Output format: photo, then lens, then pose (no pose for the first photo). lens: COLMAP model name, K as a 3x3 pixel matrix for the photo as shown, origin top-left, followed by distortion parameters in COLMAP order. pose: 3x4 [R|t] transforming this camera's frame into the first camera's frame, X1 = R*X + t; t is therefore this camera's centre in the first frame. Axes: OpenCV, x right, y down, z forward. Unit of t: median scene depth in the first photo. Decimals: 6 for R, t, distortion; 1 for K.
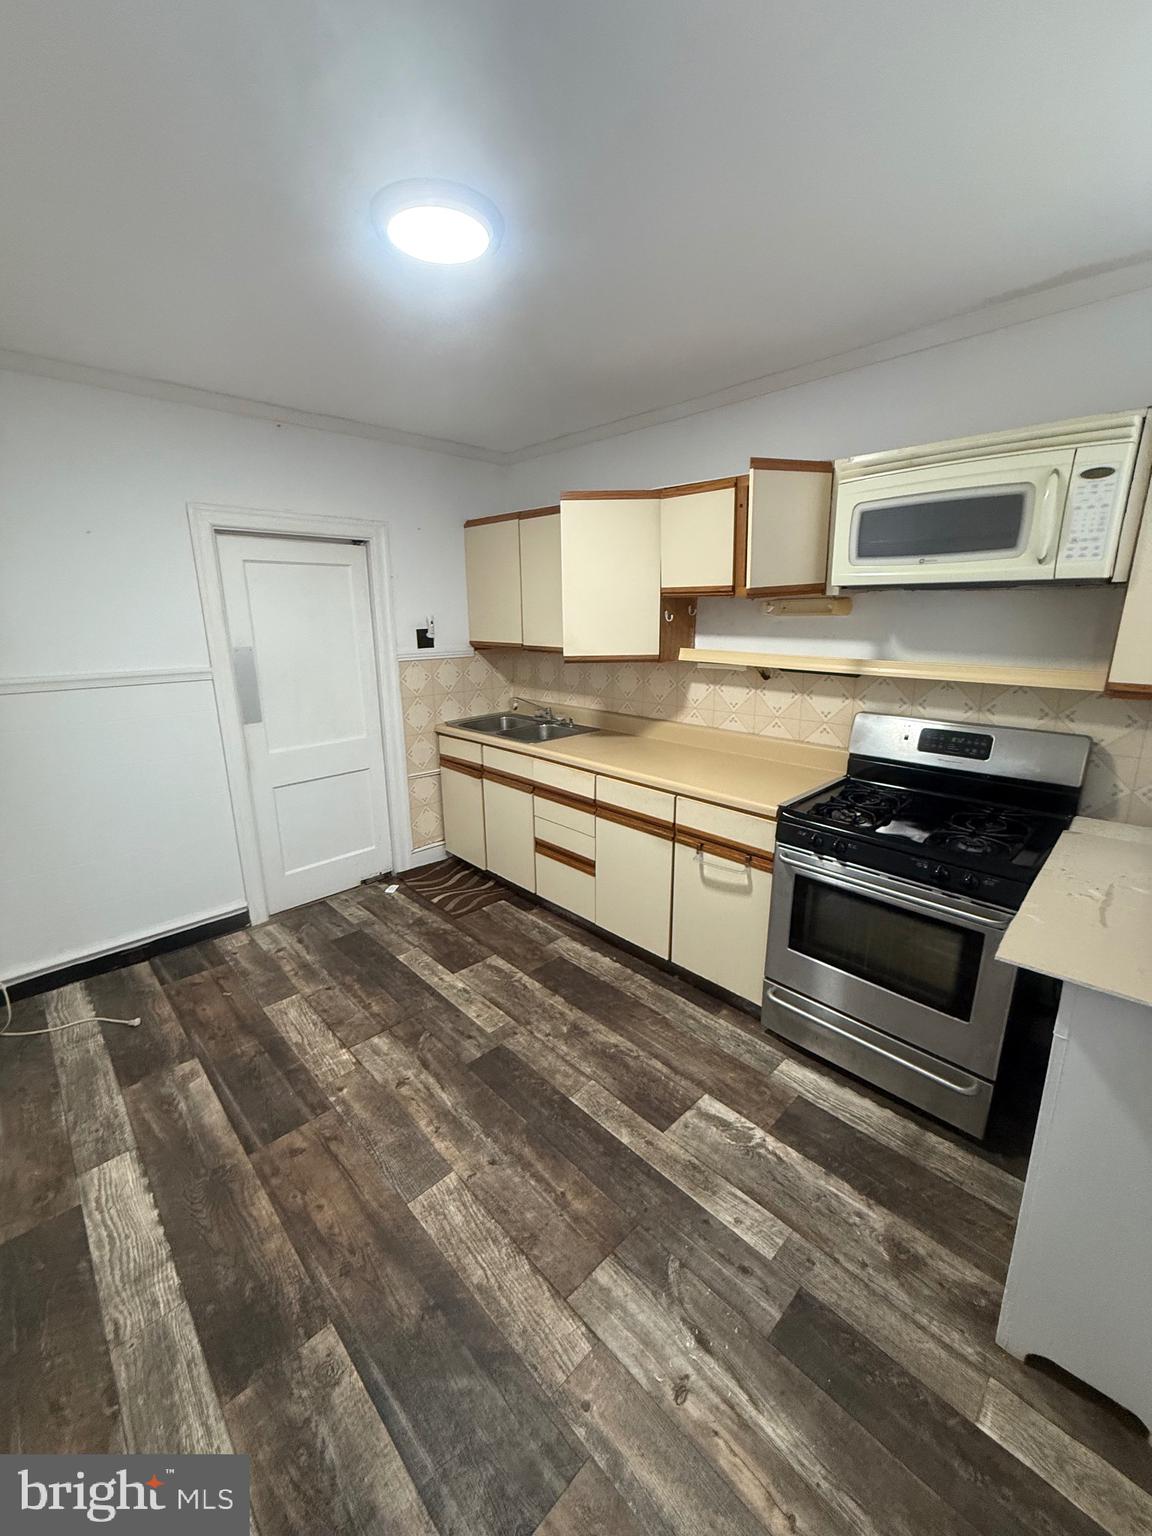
lens RADIAL K [[609.0, 0, 577.0], [0, 609.0, 763.2], [0, 0, 1]] dist [-0.001975, 0.000054]
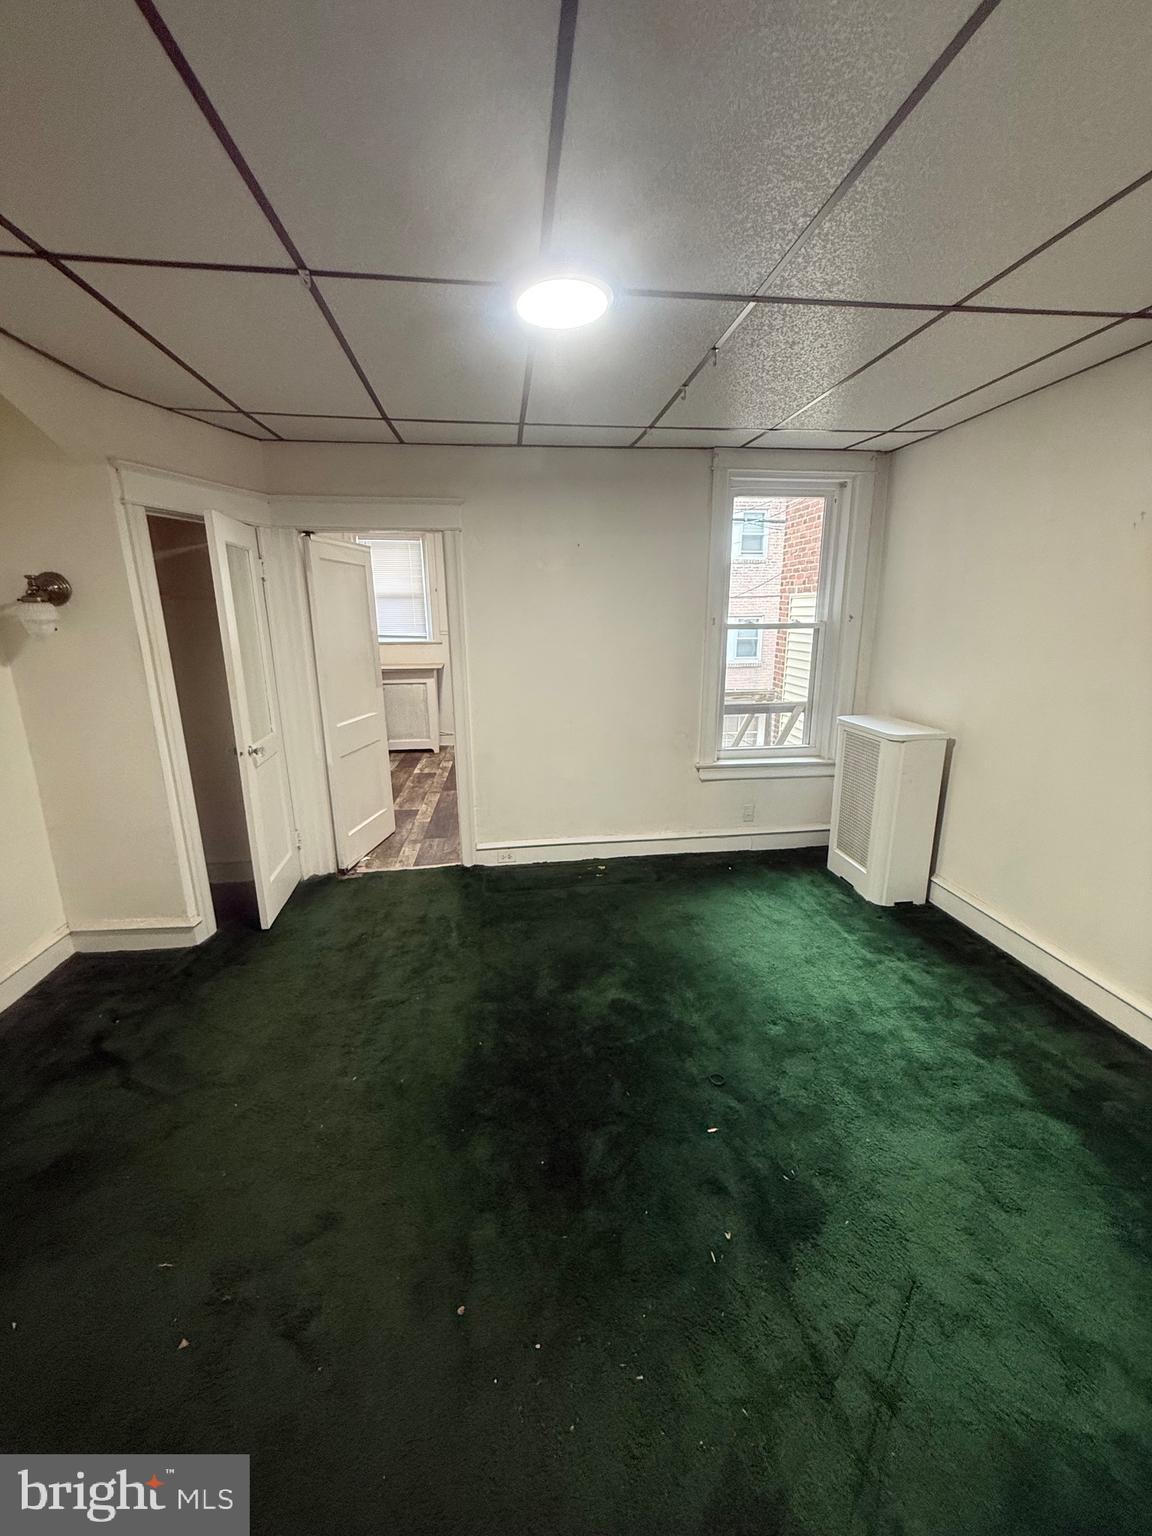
lens RADIAL K [[609.0, 0, 577.0], [0, 609.0, 763.2], [0, 0, 1]] dist [-0.001975, 0.000054]
pose [[-0.787290, -0.137646, 0.601022, -1.905905], [0.162750, 0.893802, 0.417887, -0.518590], [-0.594716, 0.426815, -0.681280, 2.221355]]
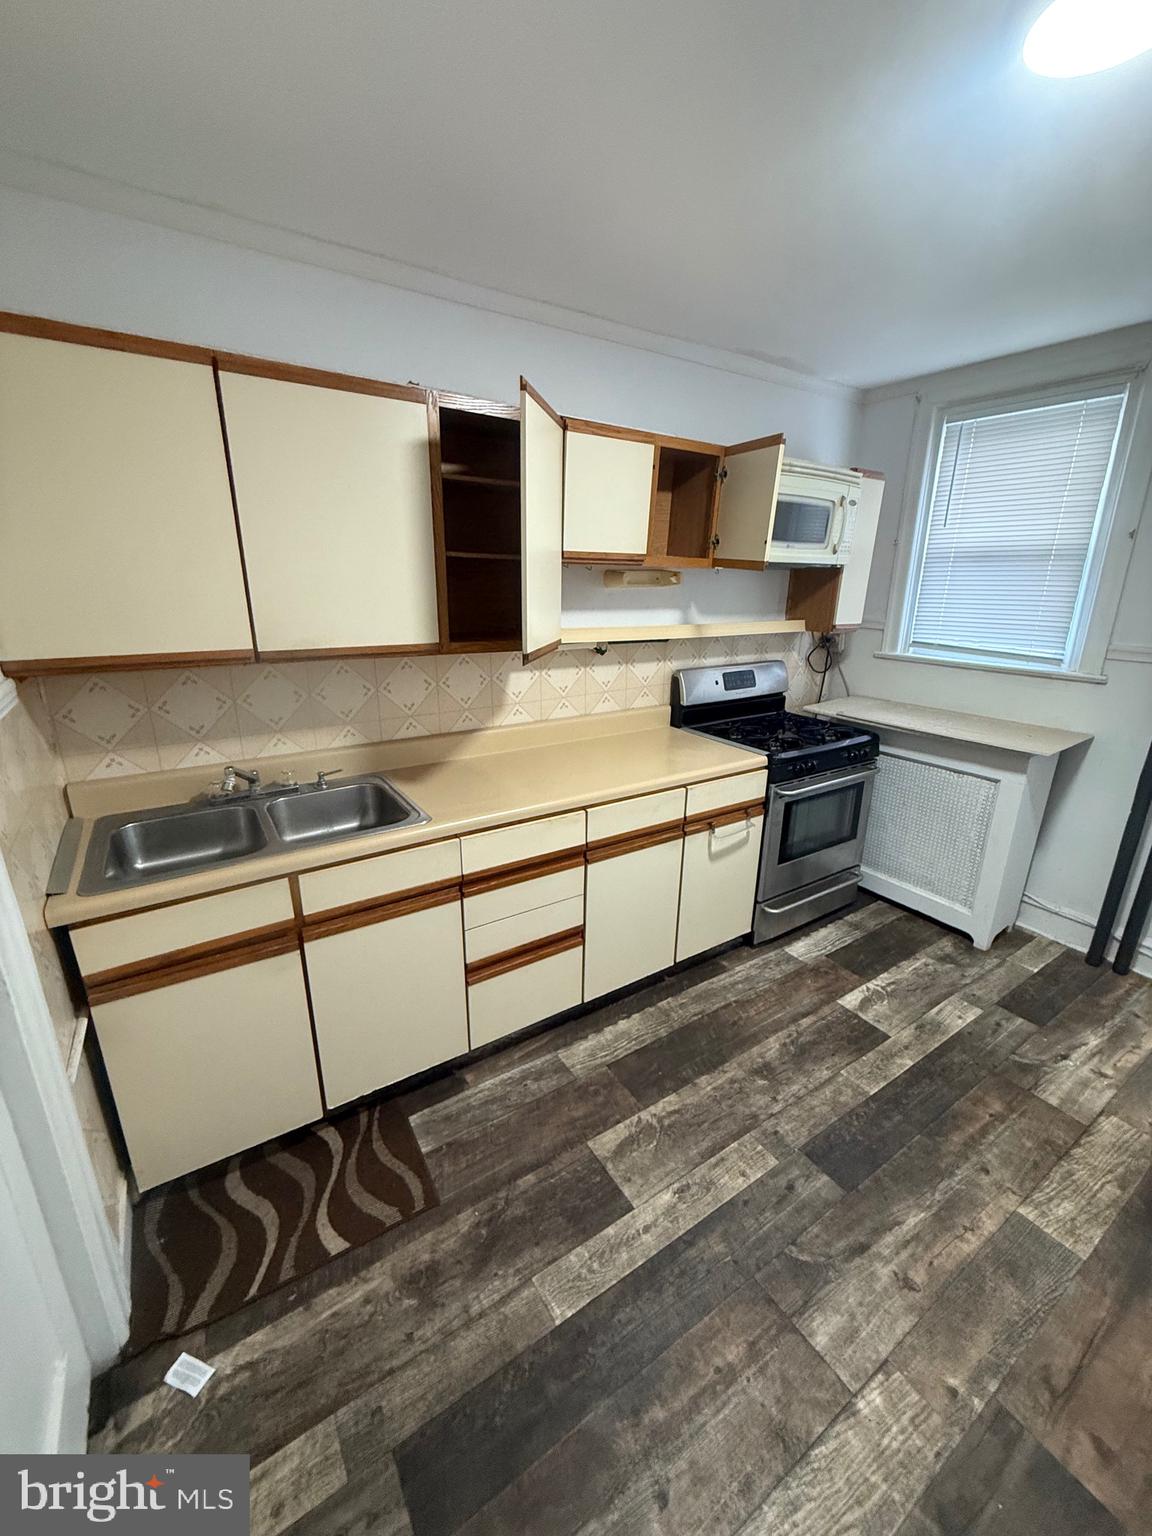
lens RADIAL K [[609.0, 0, 577.0], [0, 609.0, 763.2], [0, 0, 1]] dist [-0.001975, 0.000054]
pose [[0.192728, -0.275530, 0.941774, -0.766878], [0.231627, 0.945420, 0.229196, -0.243365], [-0.953522, 0.173968, 0.246029, 0.988322]]
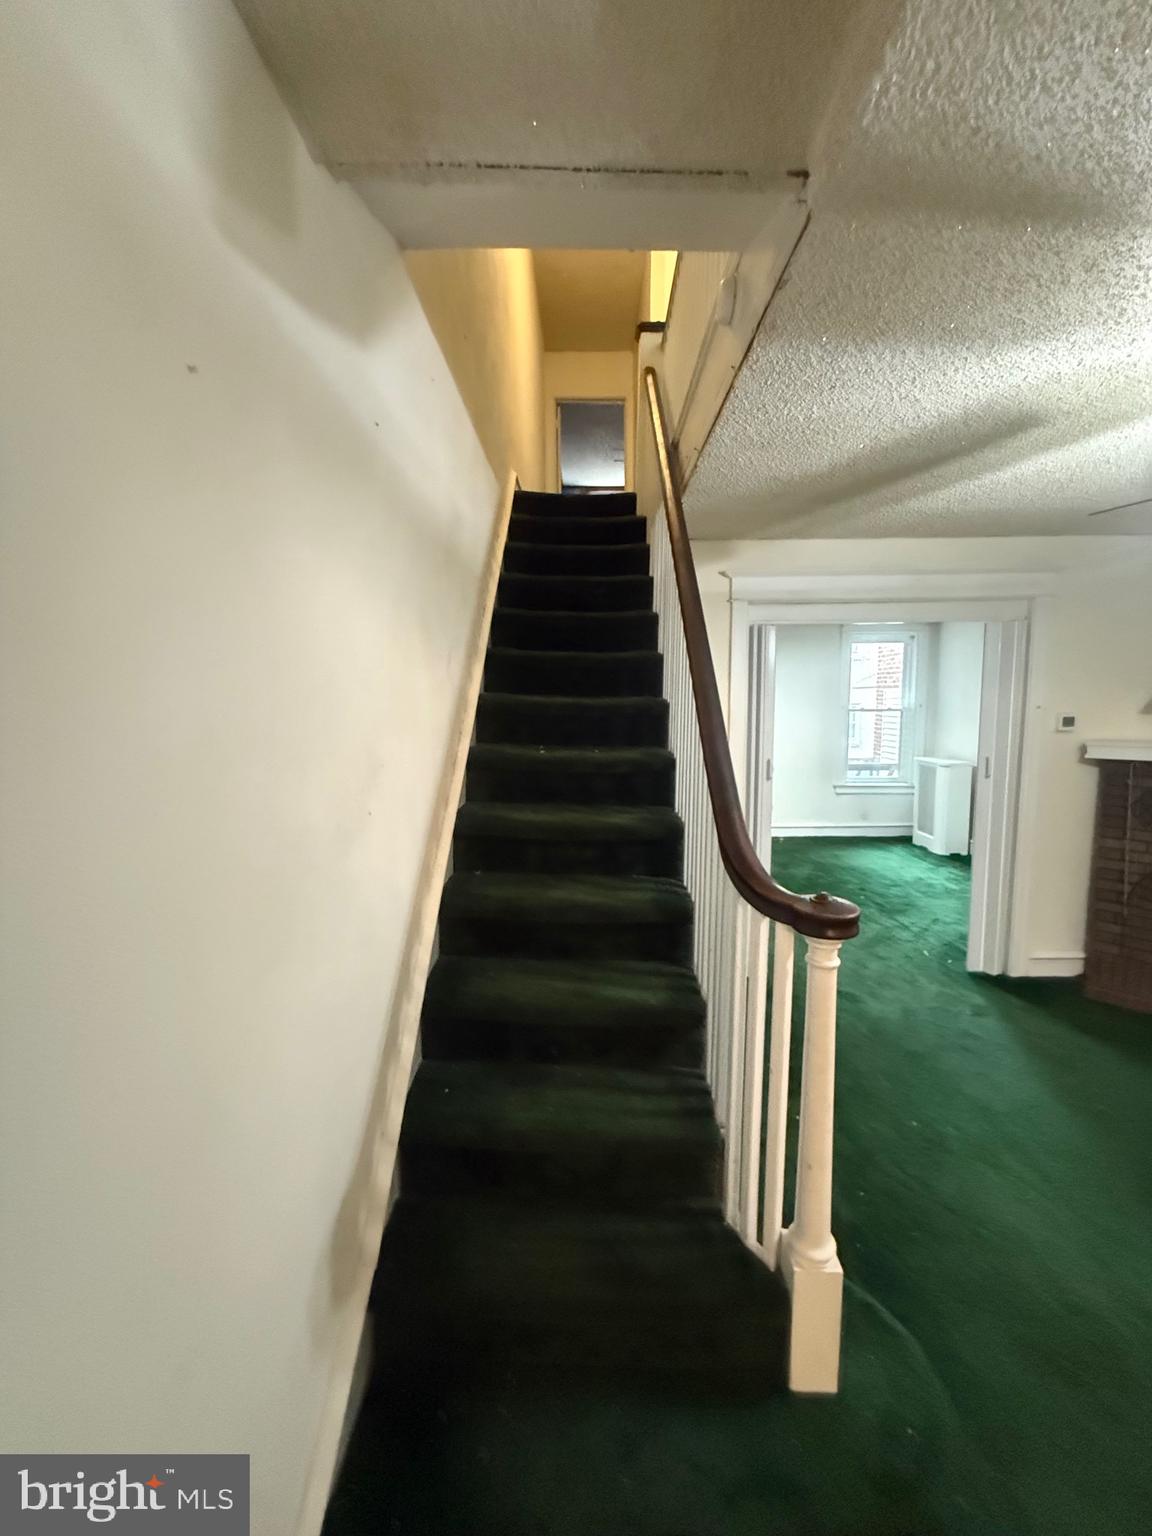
lens RADIAL K [[609.0, 0, 577.0], [0, 609.0, 763.2], [0, 0, 1]] dist [-0.001975, 0.000054]
pose [[-0.699487, -0.069692, 0.711239, -2.671911], [0.184845, 0.943722, 0.274263, -1.142570], [-0.690326, 0.323313, -0.647240, 4.443140]]
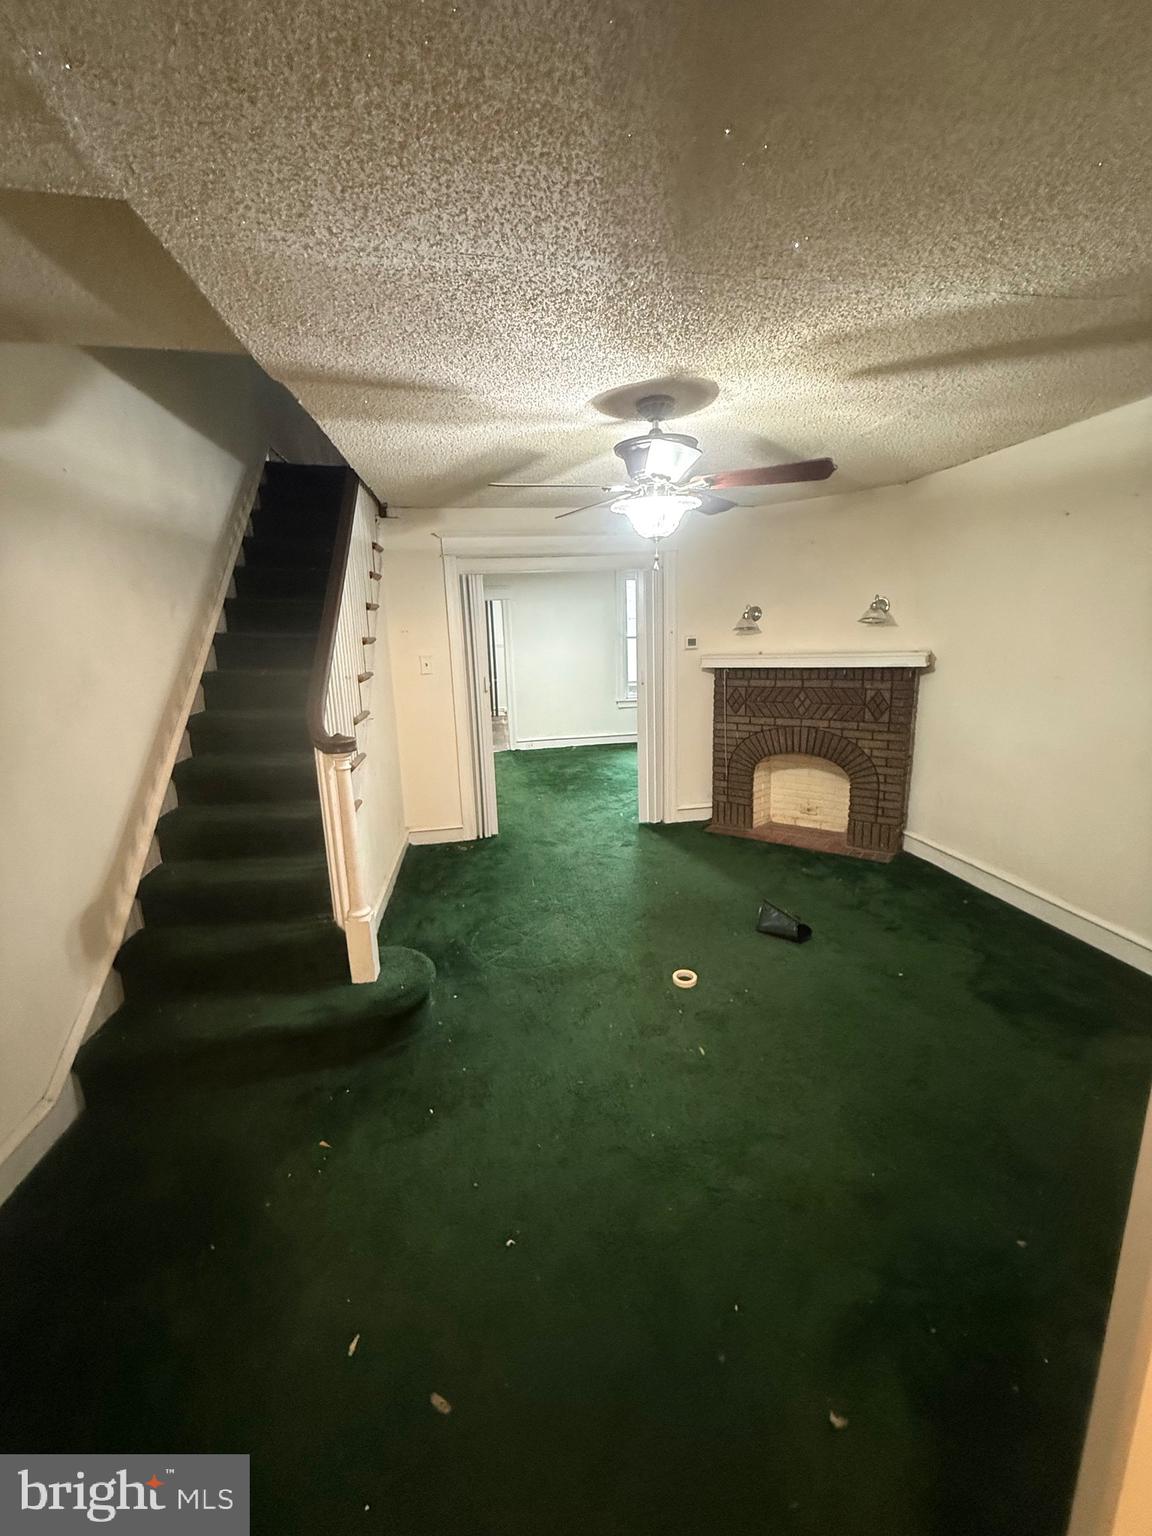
lens RADIAL K [[610.5, 0, 570.5], [0, 610.5, 755.7], [0, 0, 1]] dist [0.015398, 0.000052]
pose [[-0.804734, -0.097520, 0.585571, -3.722040], [0.174654, 0.903862, 0.390549, -1.160218], [-0.567362, 0.416560, -0.710337, 4.571012]]
